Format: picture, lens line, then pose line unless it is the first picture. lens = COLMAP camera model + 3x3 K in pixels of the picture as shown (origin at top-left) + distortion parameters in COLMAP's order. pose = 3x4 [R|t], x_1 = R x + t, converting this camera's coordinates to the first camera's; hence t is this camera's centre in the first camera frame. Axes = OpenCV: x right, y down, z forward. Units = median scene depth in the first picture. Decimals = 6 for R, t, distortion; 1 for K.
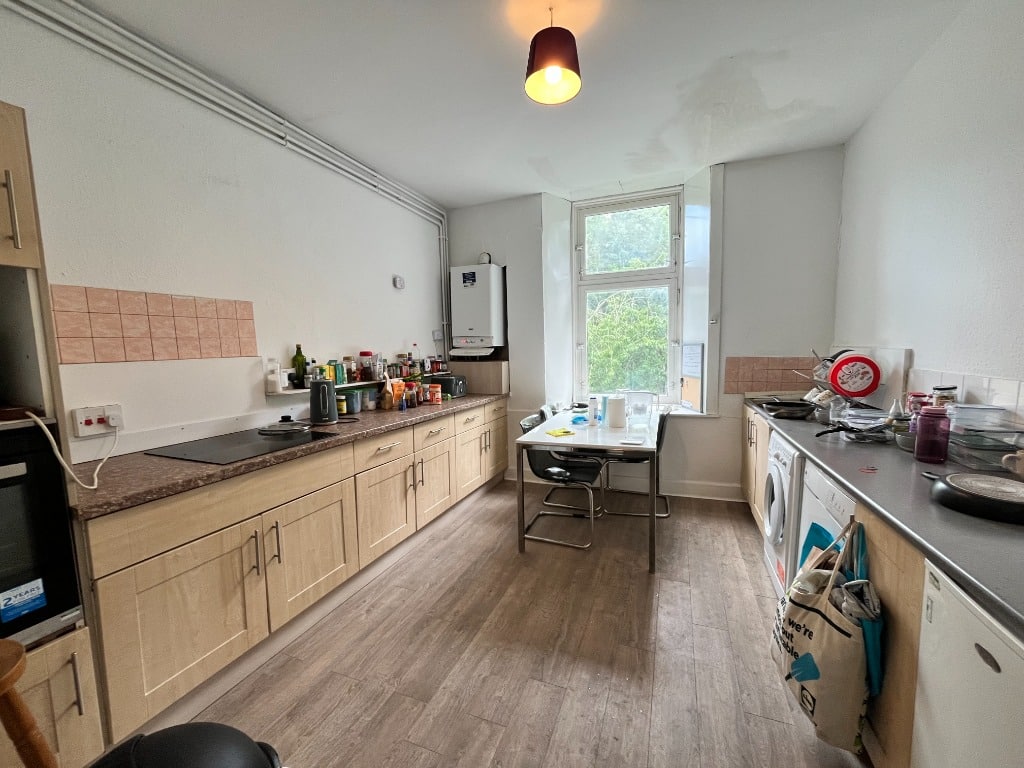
lens RADIAL K [[411.6, 0, 517.3], [0, 411.6, 383.5], [0, 0, 1]] dist [-0.003931, 0.000075]
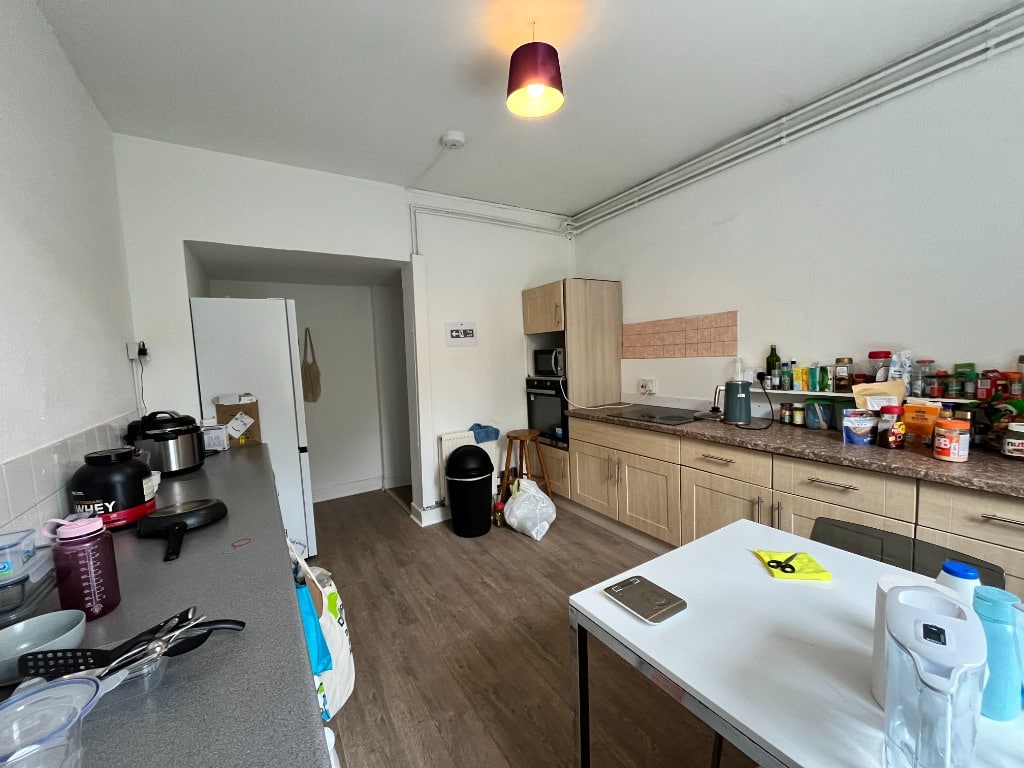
lens RADIAL K [[411.6, 0, 517.7], [0, 411.6, 384.0], [0, 0, 1]] dist [-0.003931, 0.000075]
pose [[-0.595395, 0.110096, -0.795854, 0.720234], [-0.013889, 0.989008, 0.147207, -0.153819], [0.803313, 0.098699, -0.587321, 1.206111]]
